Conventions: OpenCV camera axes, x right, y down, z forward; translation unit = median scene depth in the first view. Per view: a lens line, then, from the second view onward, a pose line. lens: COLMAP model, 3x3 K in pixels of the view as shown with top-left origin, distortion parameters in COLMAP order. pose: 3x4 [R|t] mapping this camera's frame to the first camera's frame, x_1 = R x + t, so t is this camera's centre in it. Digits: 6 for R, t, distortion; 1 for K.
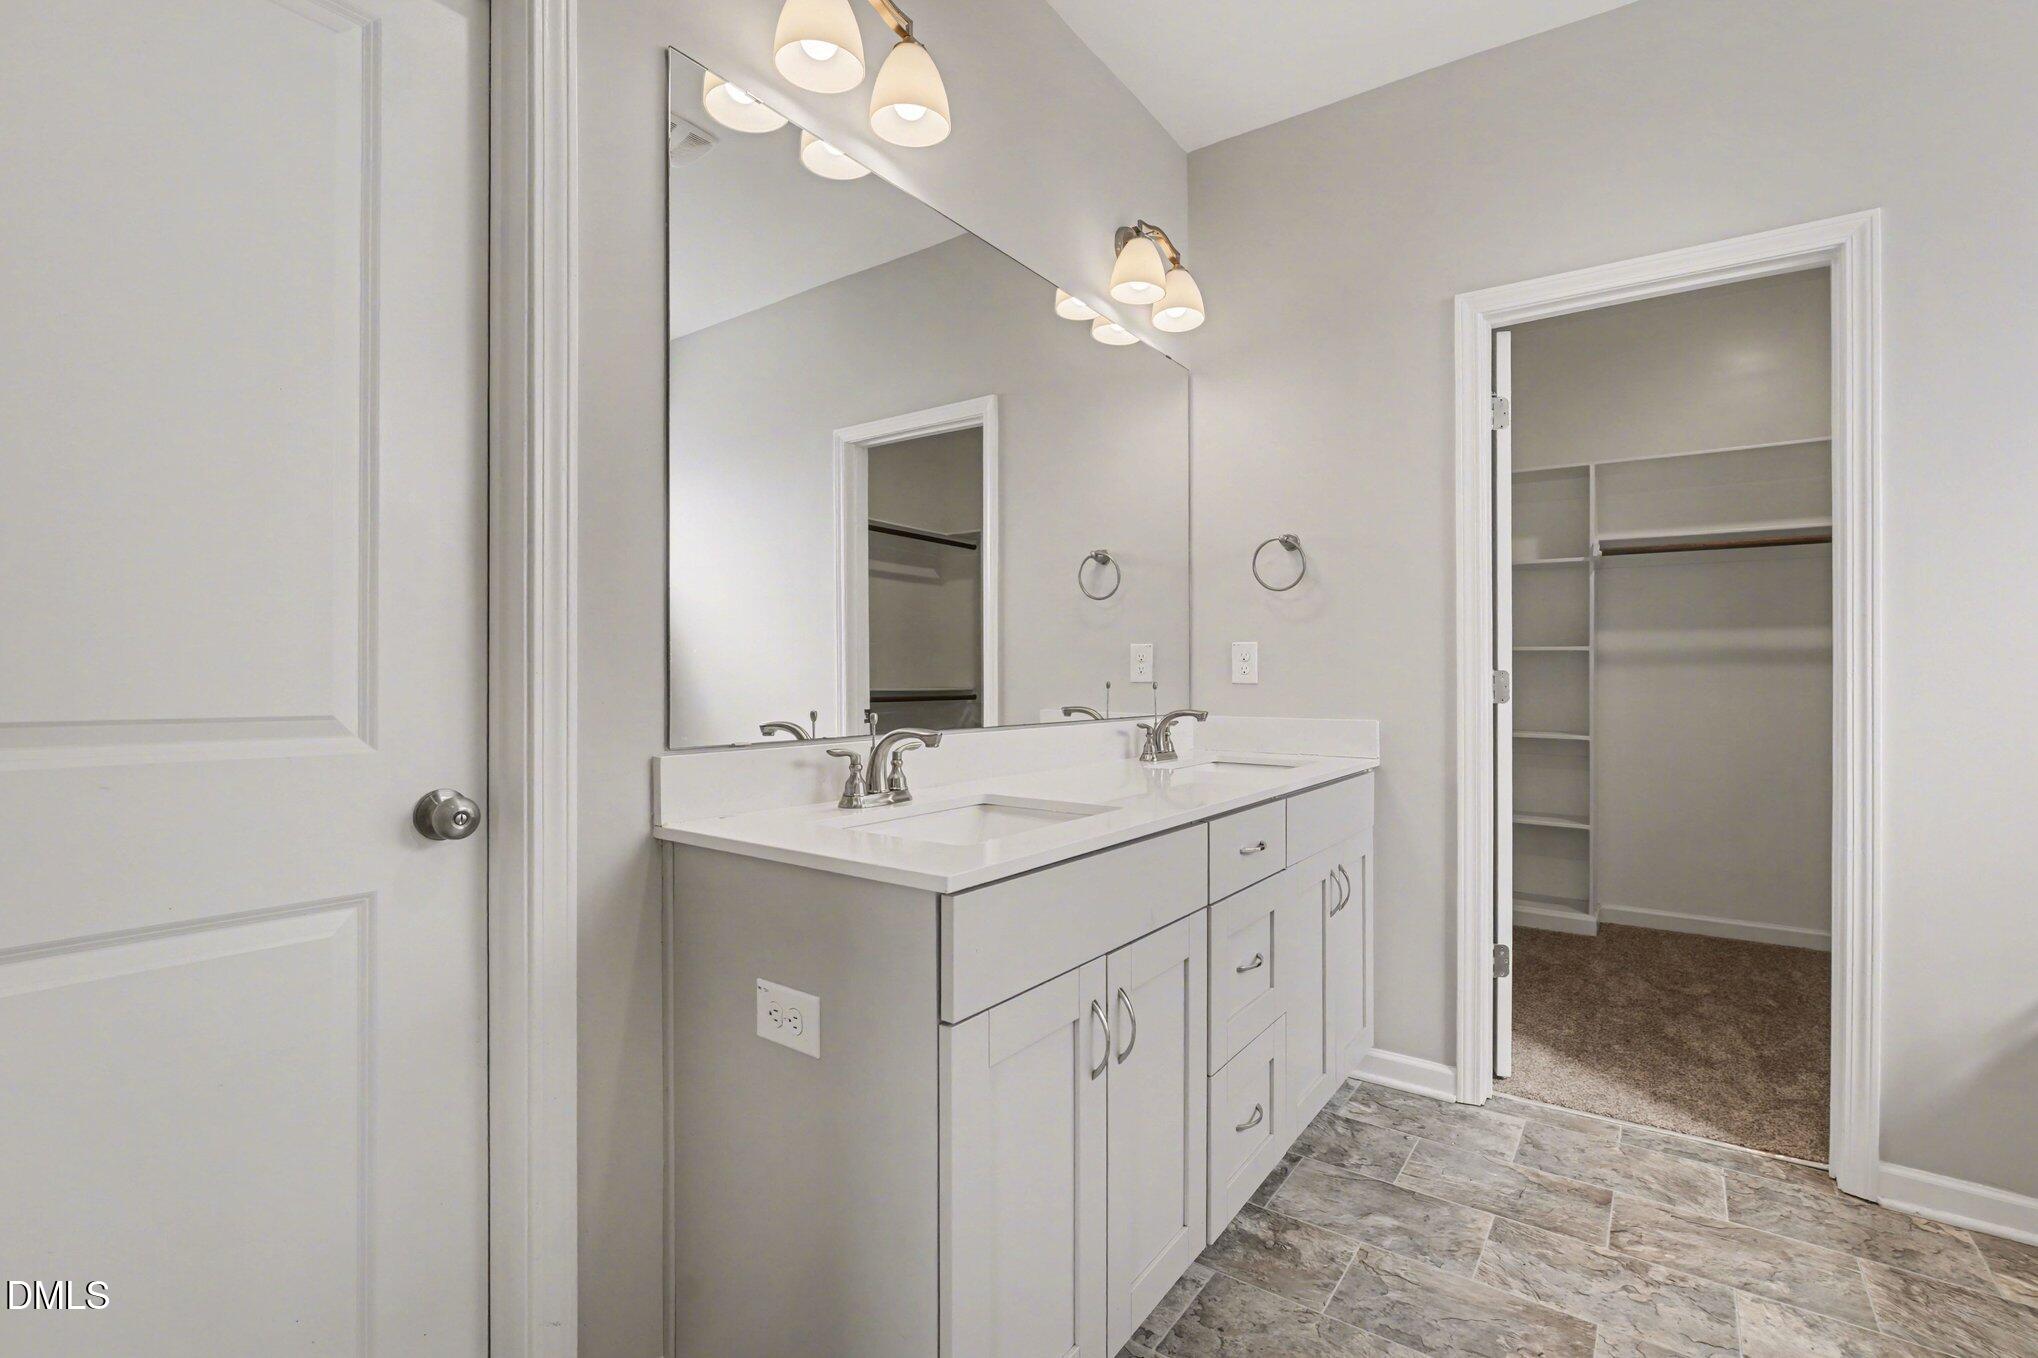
lens RADIAL K [[984.8, 0, 1019.0], [0, 984.8, 679.0], [0, 0, 1]] dist [-0.017624, -0.000002]
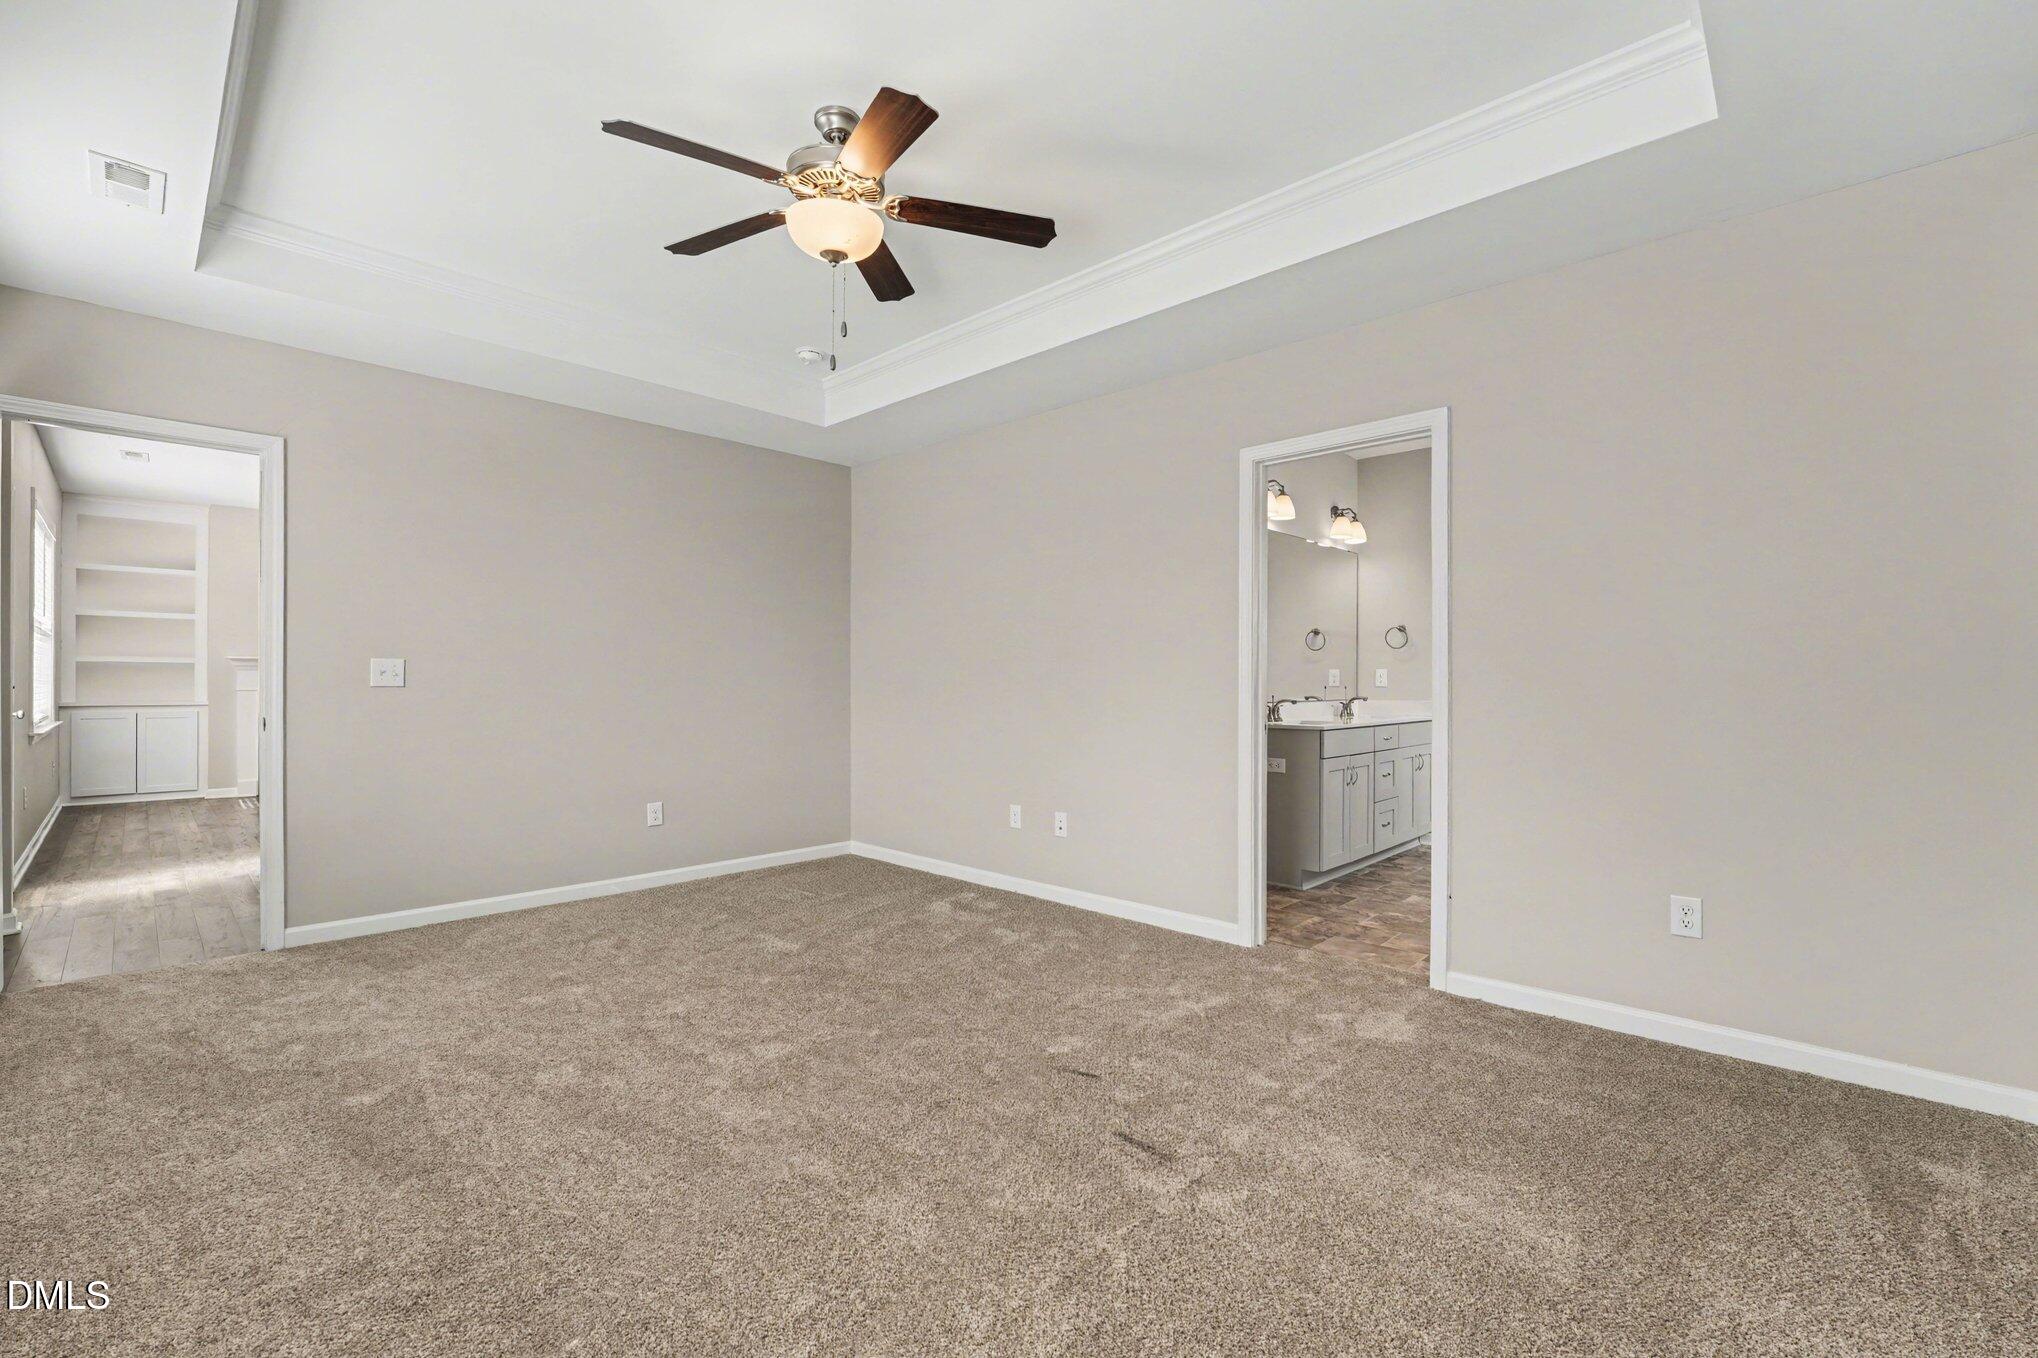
lens RADIAL K [[851.2, 0, 1028.2], [0, 851.2, 683.1], [0, 0, 1]] dist [-0.034570, 0.006904]
pose [[0.988803, 0.007372, -0.149044, -0.355445], [-0.007138, 0.999972, 0.002100, -0.002663], [0.149055, -0.001012, 0.988828, -1.321664]]
